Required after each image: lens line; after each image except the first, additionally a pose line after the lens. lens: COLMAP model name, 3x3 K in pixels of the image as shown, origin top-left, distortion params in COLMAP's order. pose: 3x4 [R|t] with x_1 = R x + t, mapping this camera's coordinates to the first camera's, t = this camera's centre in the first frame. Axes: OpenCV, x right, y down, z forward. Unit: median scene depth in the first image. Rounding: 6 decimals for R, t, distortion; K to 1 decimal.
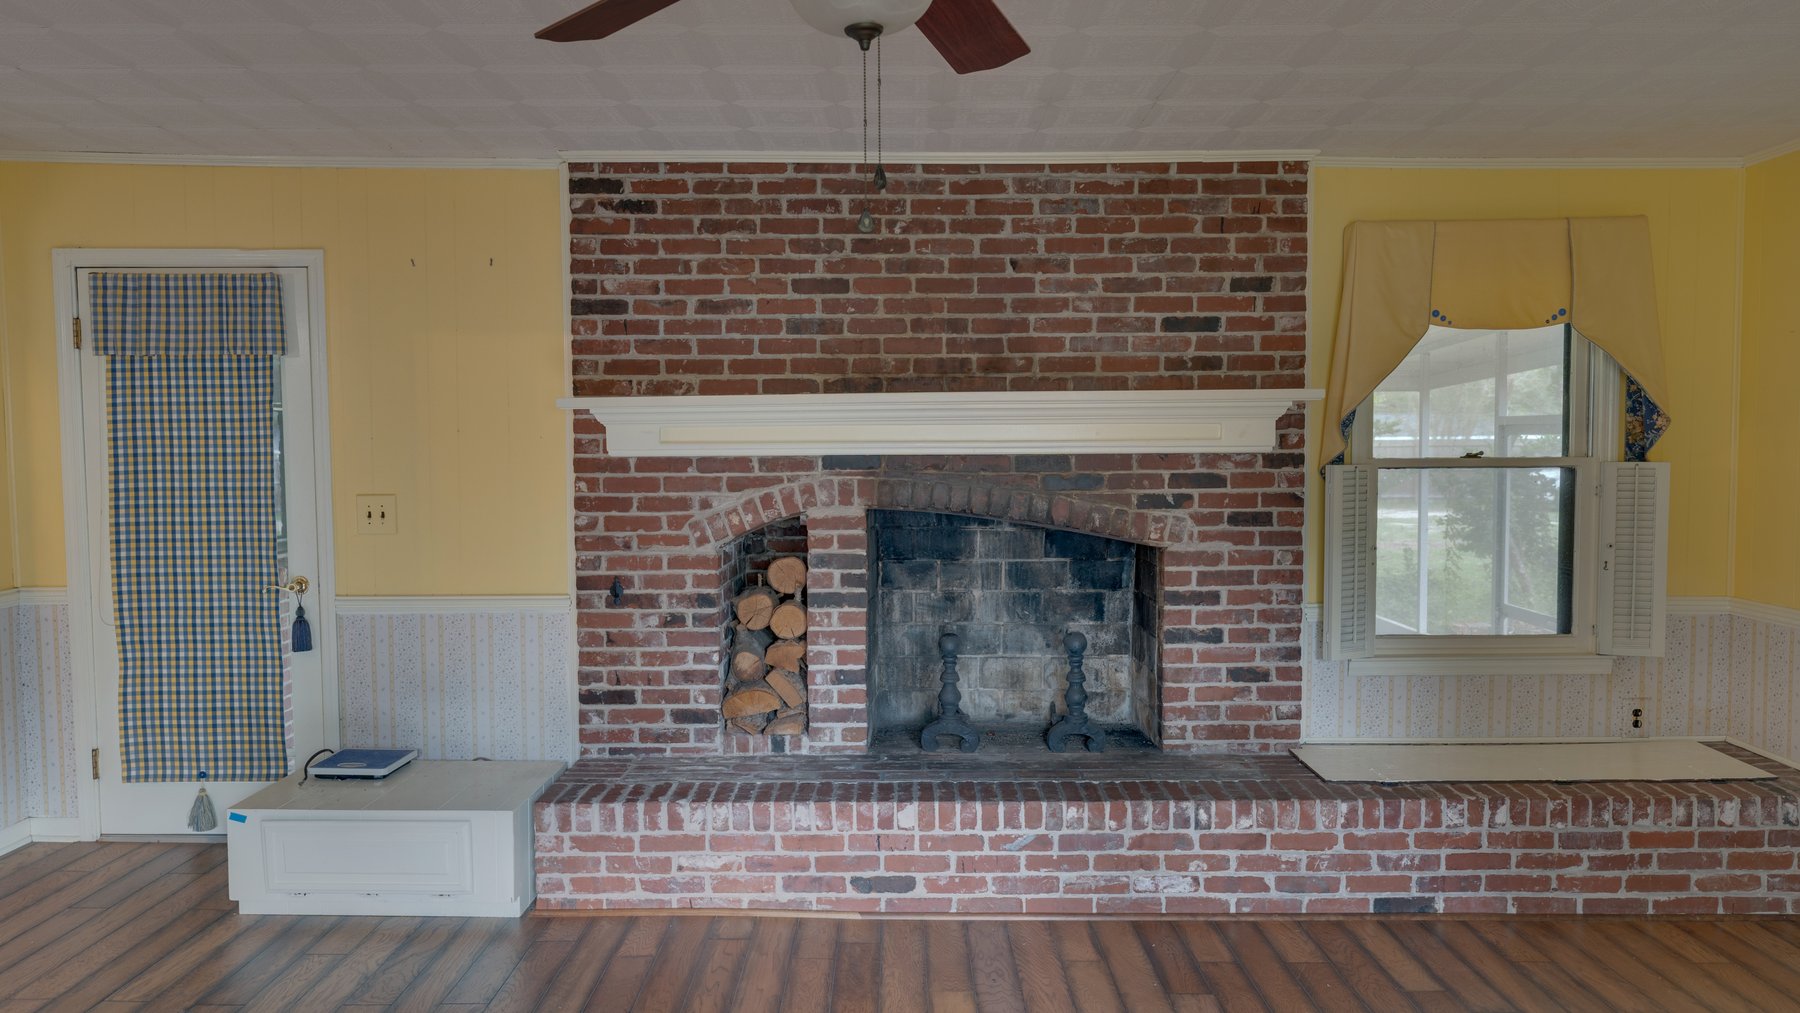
lens RADIAL K [[1216.0, 0, 895.2], [0, 1216.0, 498.9], [0, 0, 1]] dist [0.002520, -0.002125]
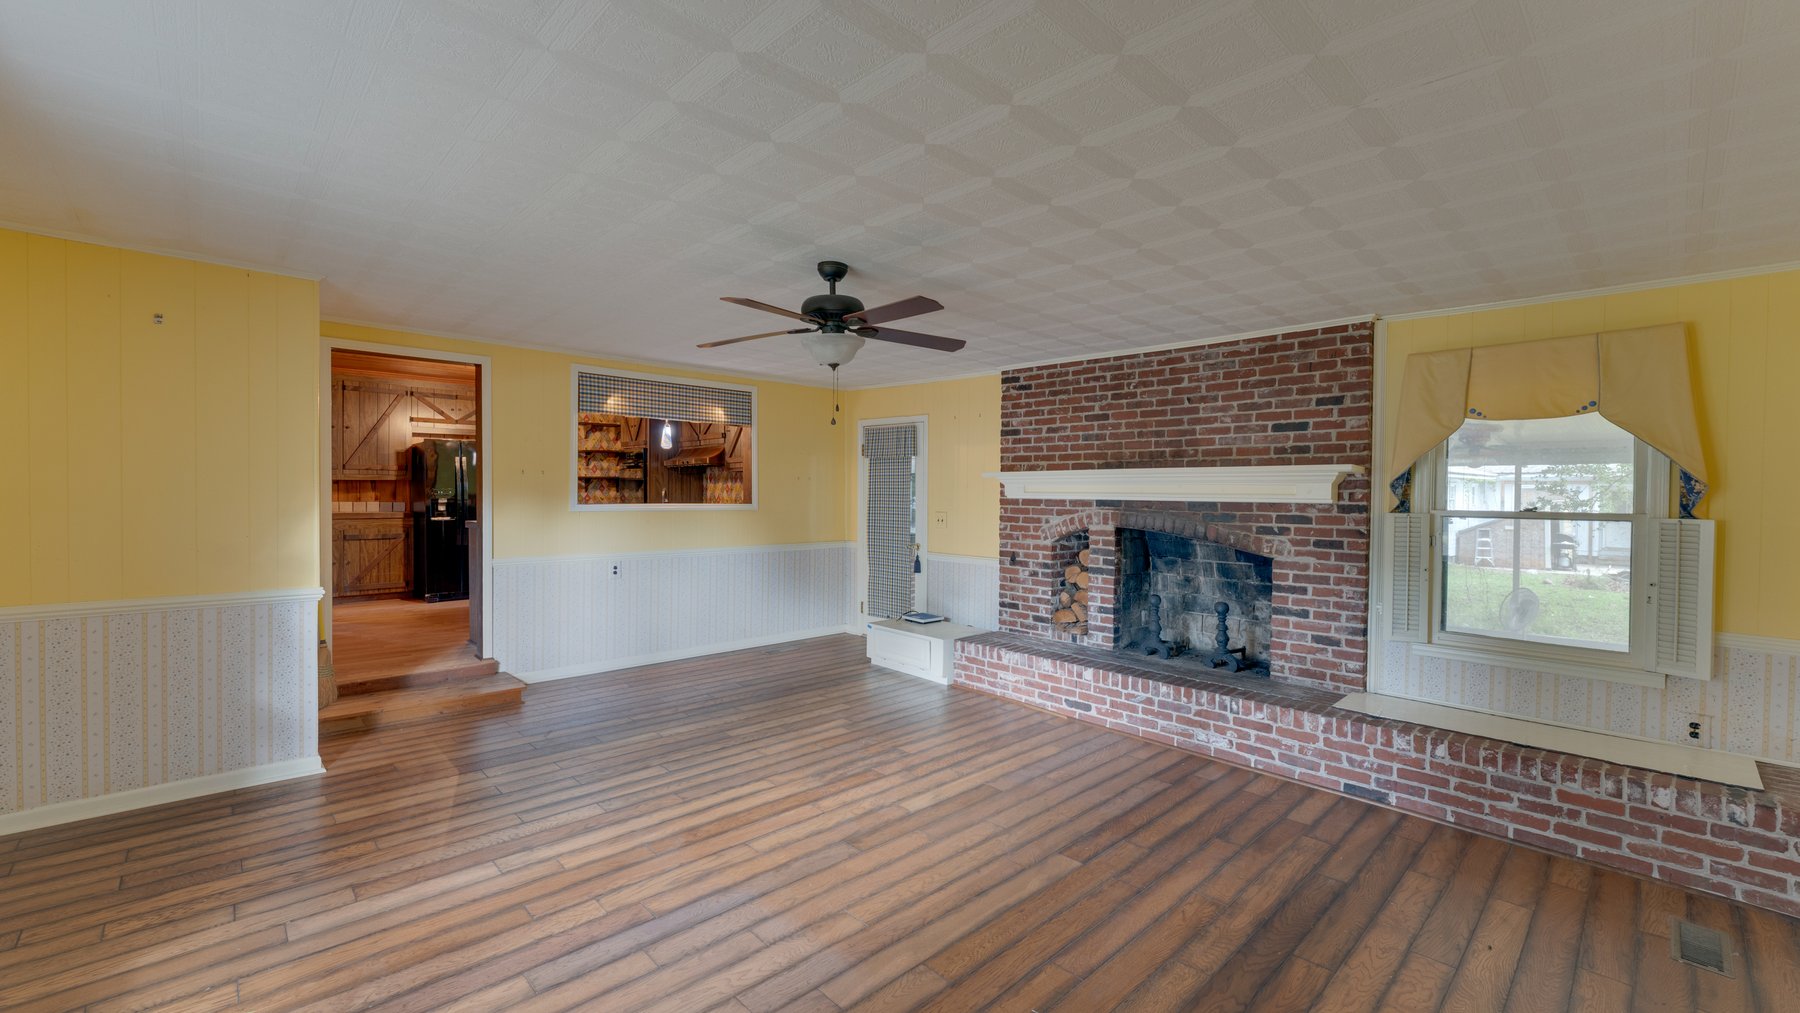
lens RADIAL K [[732.2, 0, 896.4], [0, 732.2, 501.8], [0, 0, 1]] dist [0.002506, -0.000029]
pose [[0.691973, 0.023203, -0.721550, 0.601282], [-0.051887, 0.998497, -0.017651, 0.006977], [0.720056, 0.049654, 0.692137, -0.096637]]
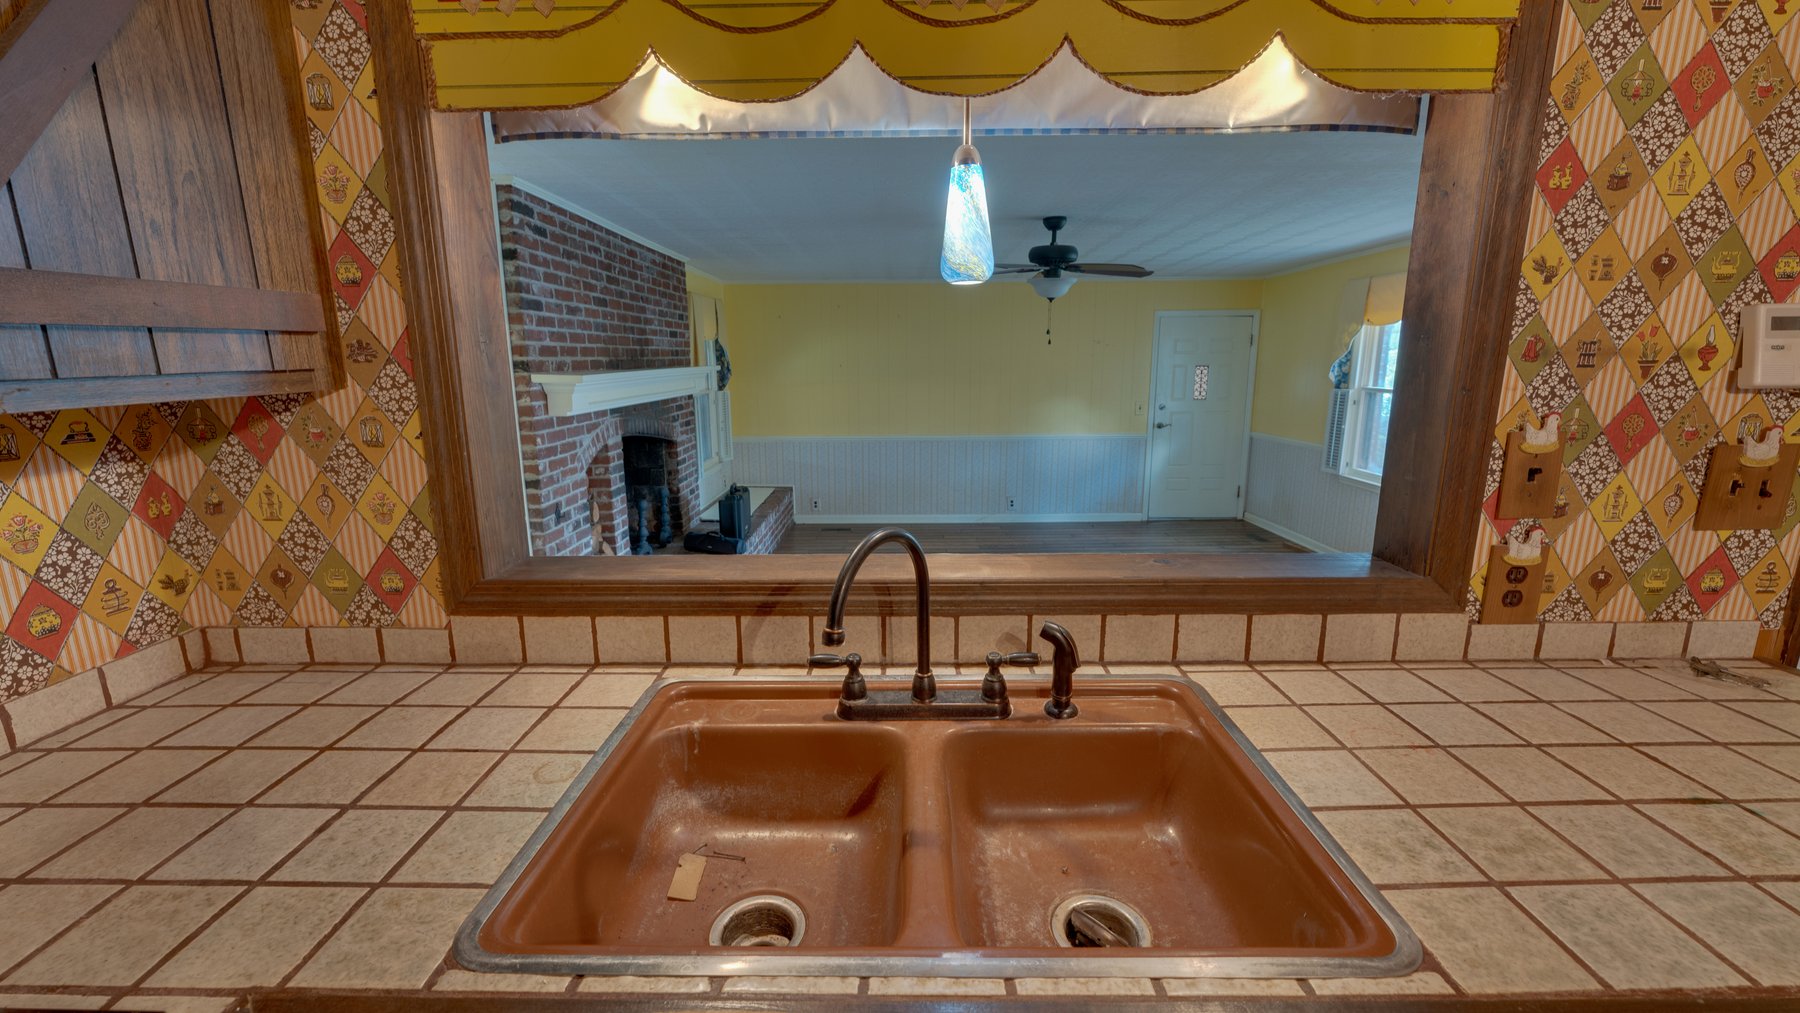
lens RADIAL K [[719.1, 0, 899.3], [0, 719.1, 502.6], [0, 0, 1]] dist [-0.006648, 0.000125]
pose [[0.000741, -0.193620, 0.981076, -1.052500], [0.057530, 0.979460, 0.193257, -0.074686], [-0.998344, 0.056298, 0.011864, 0.603665]]
